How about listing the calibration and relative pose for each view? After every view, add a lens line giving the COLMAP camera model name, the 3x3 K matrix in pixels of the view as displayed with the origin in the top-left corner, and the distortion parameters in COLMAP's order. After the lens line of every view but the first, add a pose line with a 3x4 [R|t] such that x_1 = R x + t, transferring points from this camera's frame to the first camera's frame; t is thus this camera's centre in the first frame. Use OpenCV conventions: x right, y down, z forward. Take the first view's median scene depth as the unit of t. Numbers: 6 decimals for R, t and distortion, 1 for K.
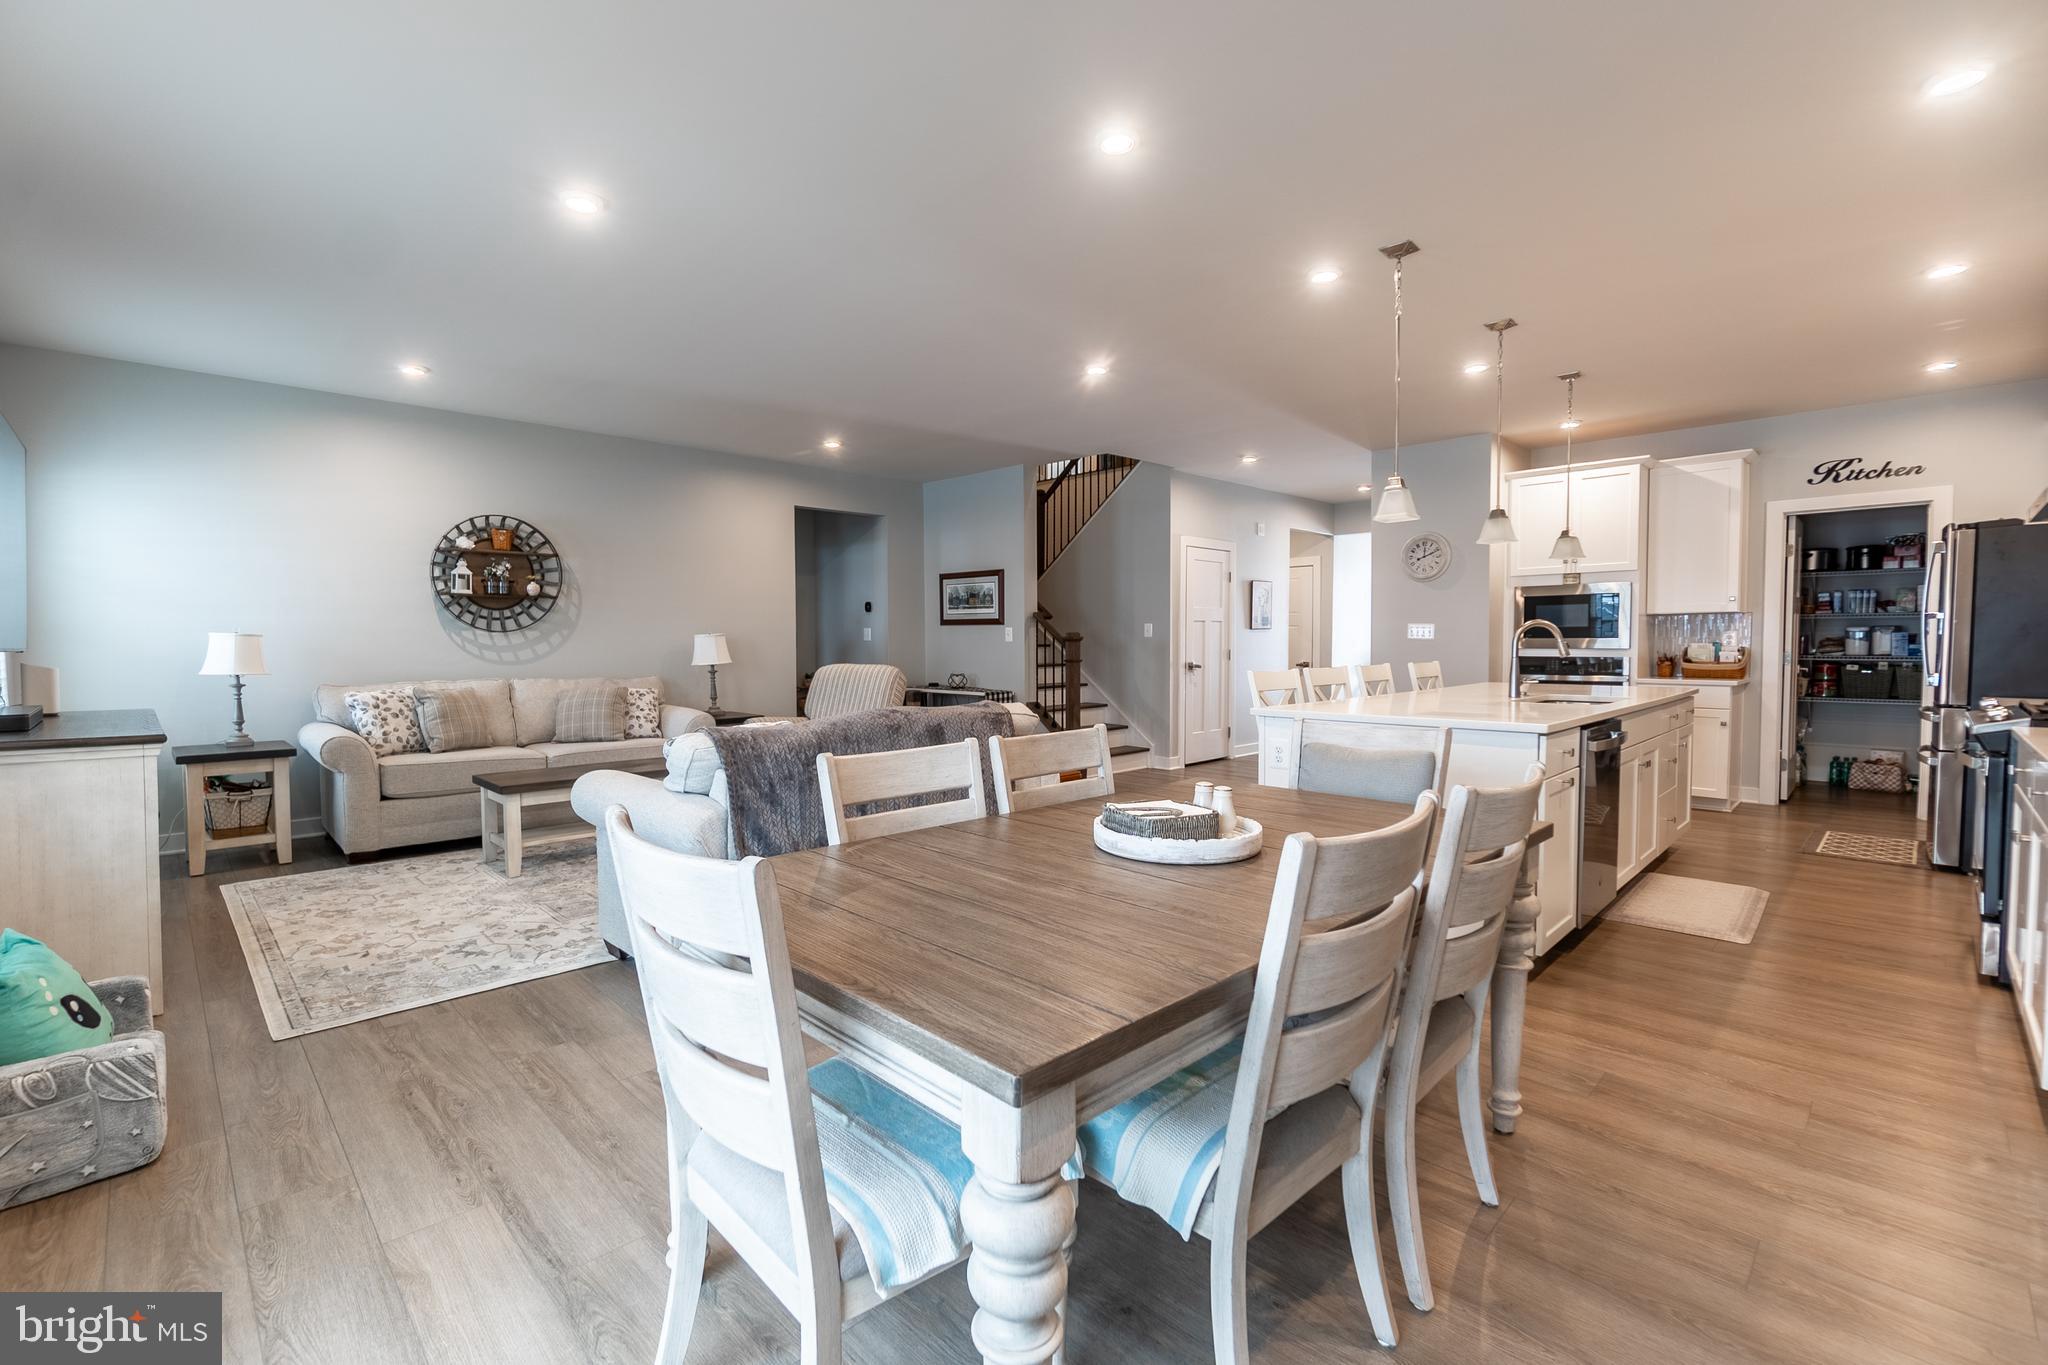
lens RADIAL K [[883.3, 0, 996.4], [0, 883.3, 678.2], [0, 0, 1]] dist [0.000288, 0.000141]
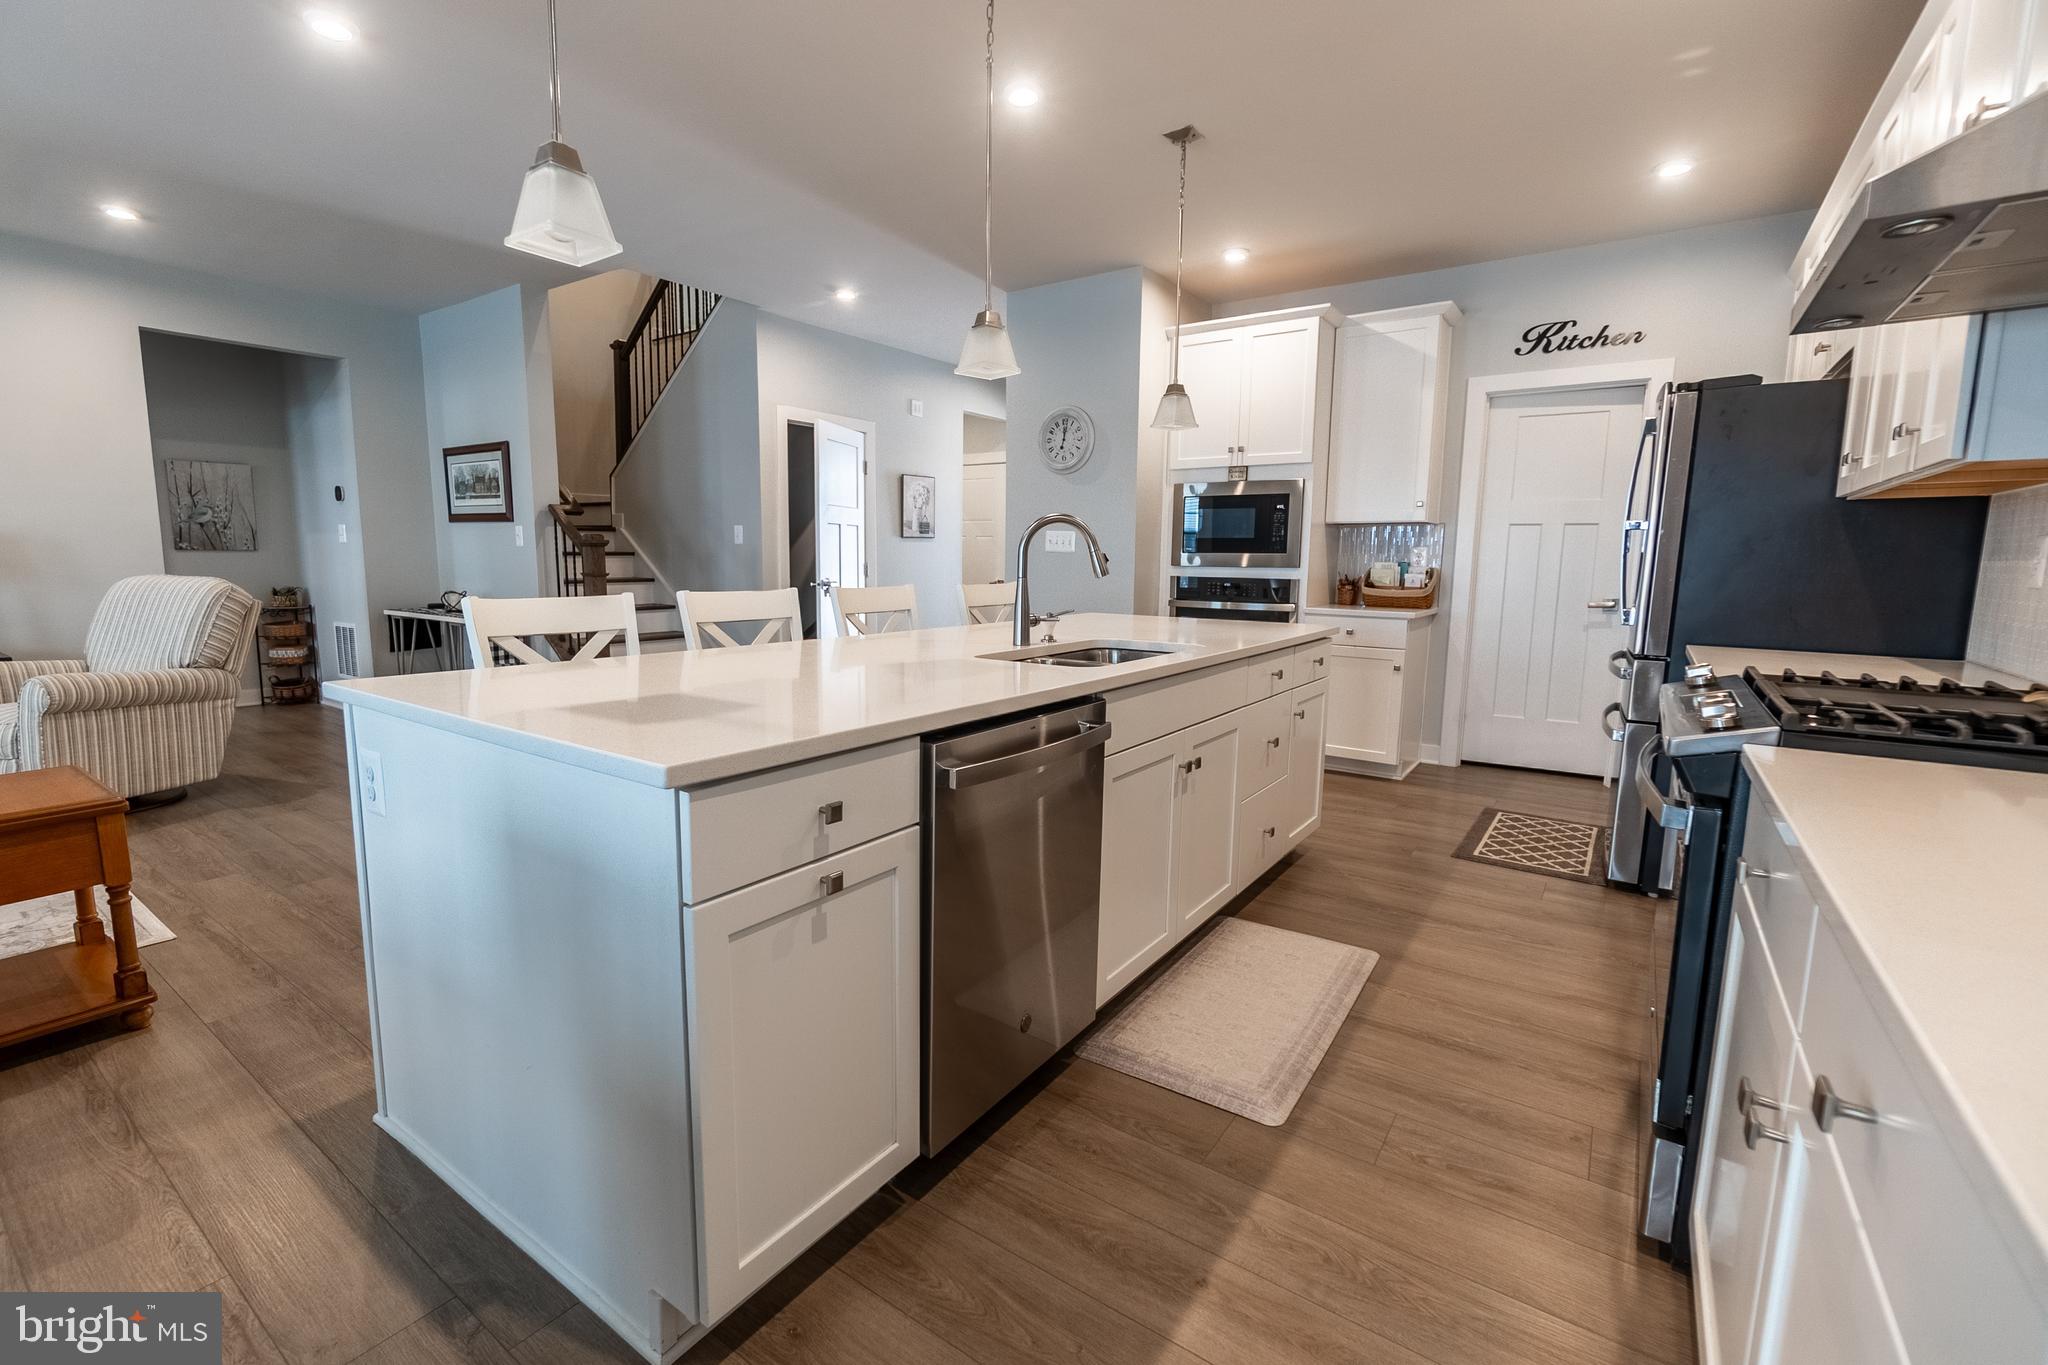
lens RADIAL K [[885.1, 0, 993.1], [0, 885.1, 676.9], [0, 0, 1]] dist [-0.003182, 0.000119]
pose [[0.984055, -0.007282, 0.177713, 0.334797], [-0.009255, 0.995711, 0.092053, -0.008270], [-0.177621, -0.092230, 0.979767, 0.304183]]
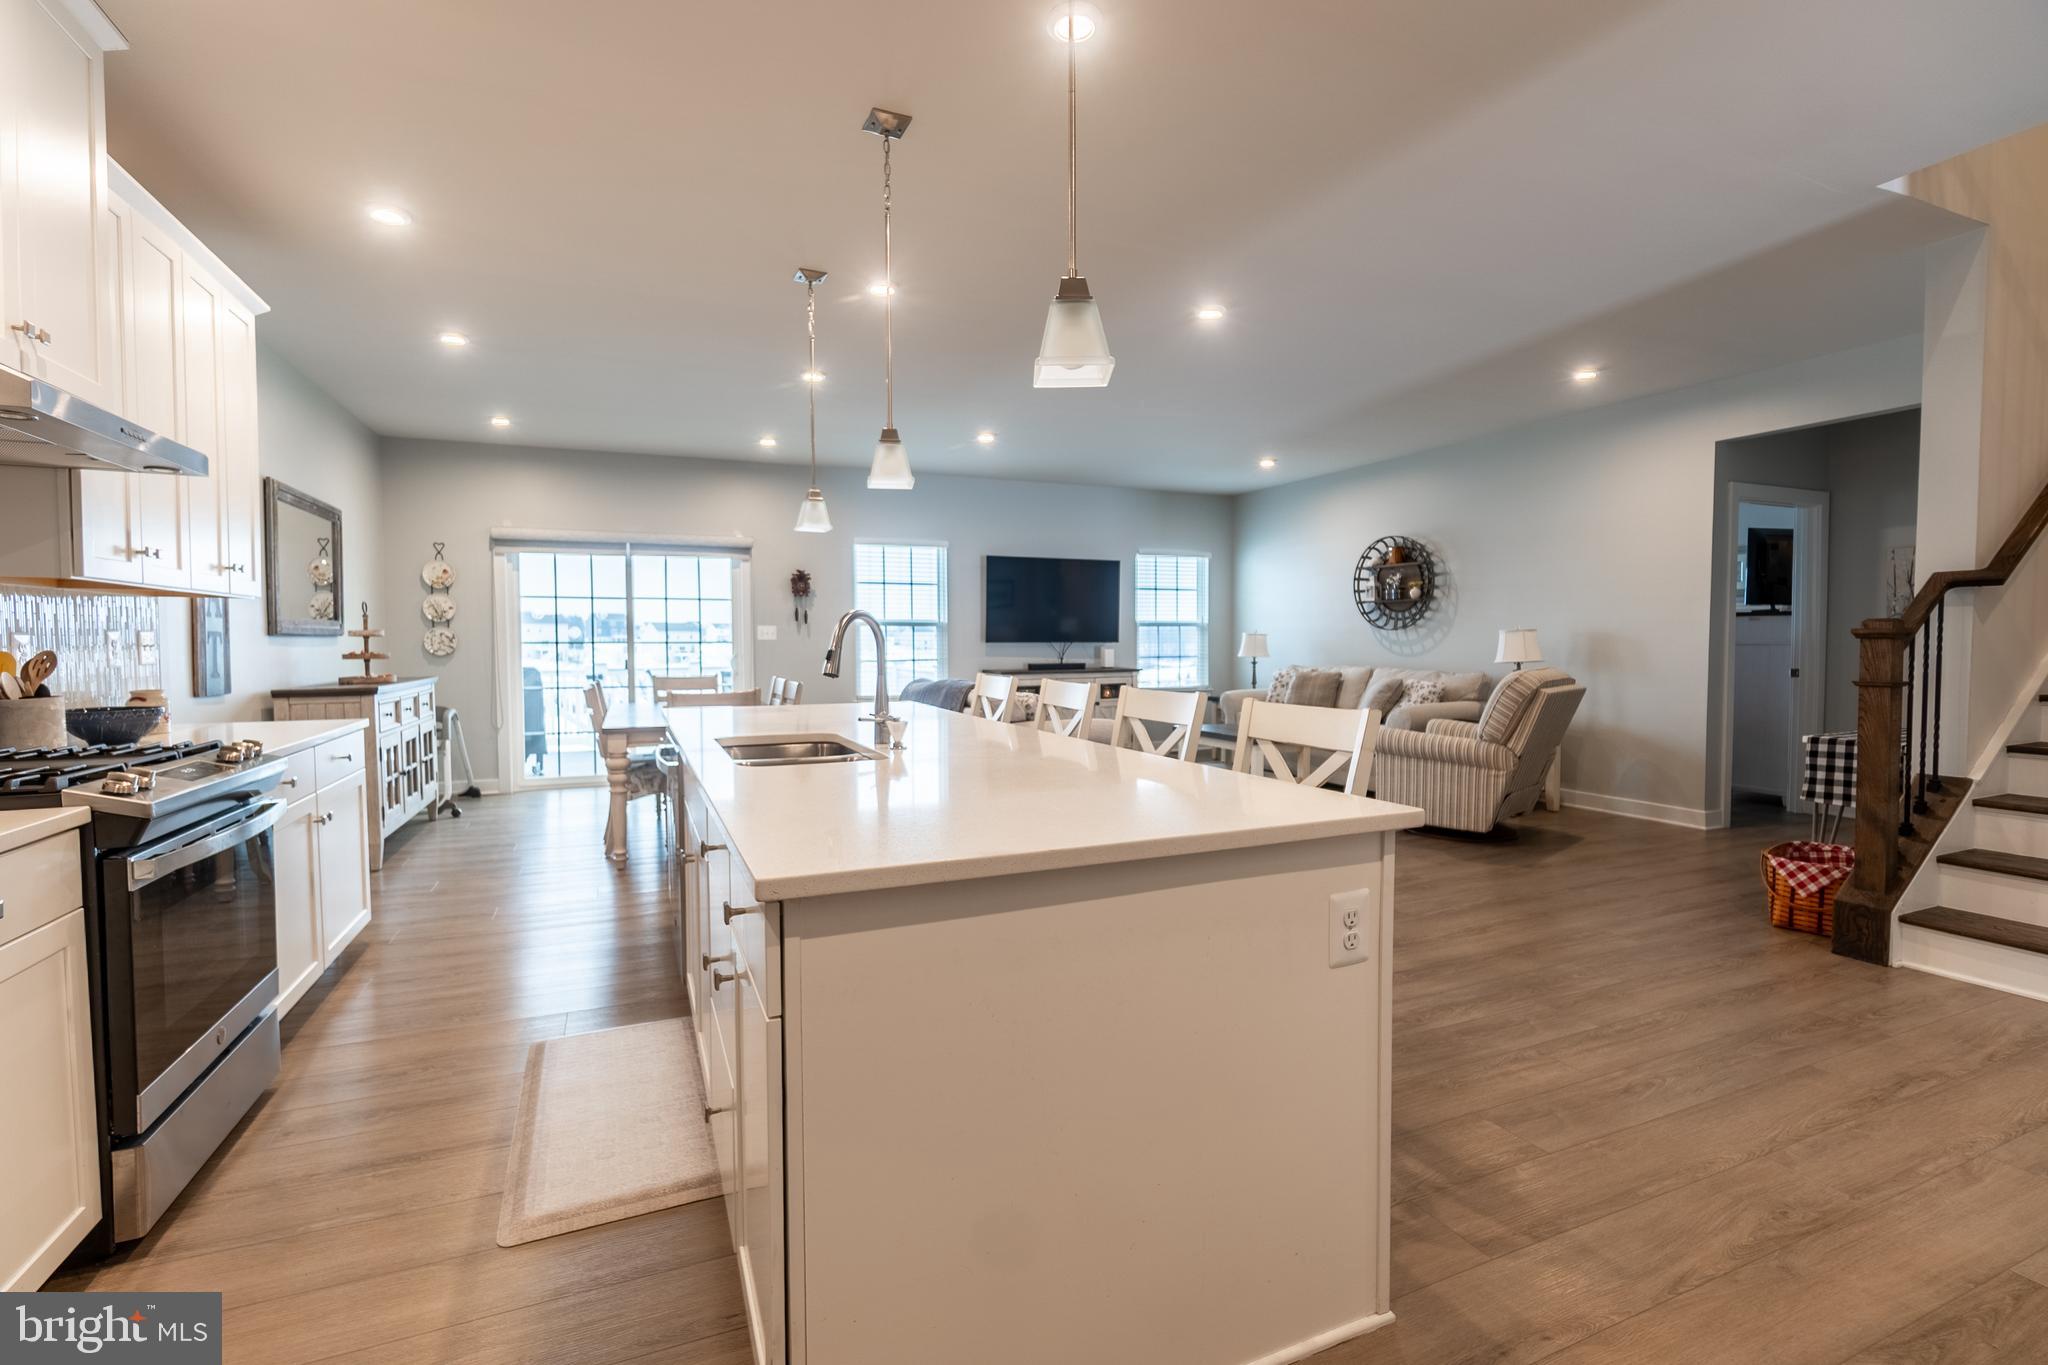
lens RADIAL K [[885.1, 0, 993.1], [0, 885.1, 676.9], [0, 0, 1]] dist [-0.003182, 0.000119]
pose [[-0.364936, 0.043485, -0.930017, 0.797191], [-0.034847, 0.997571, 0.060318, -0.041801], [0.930380, 0.054420, -0.362534, 0.927076]]
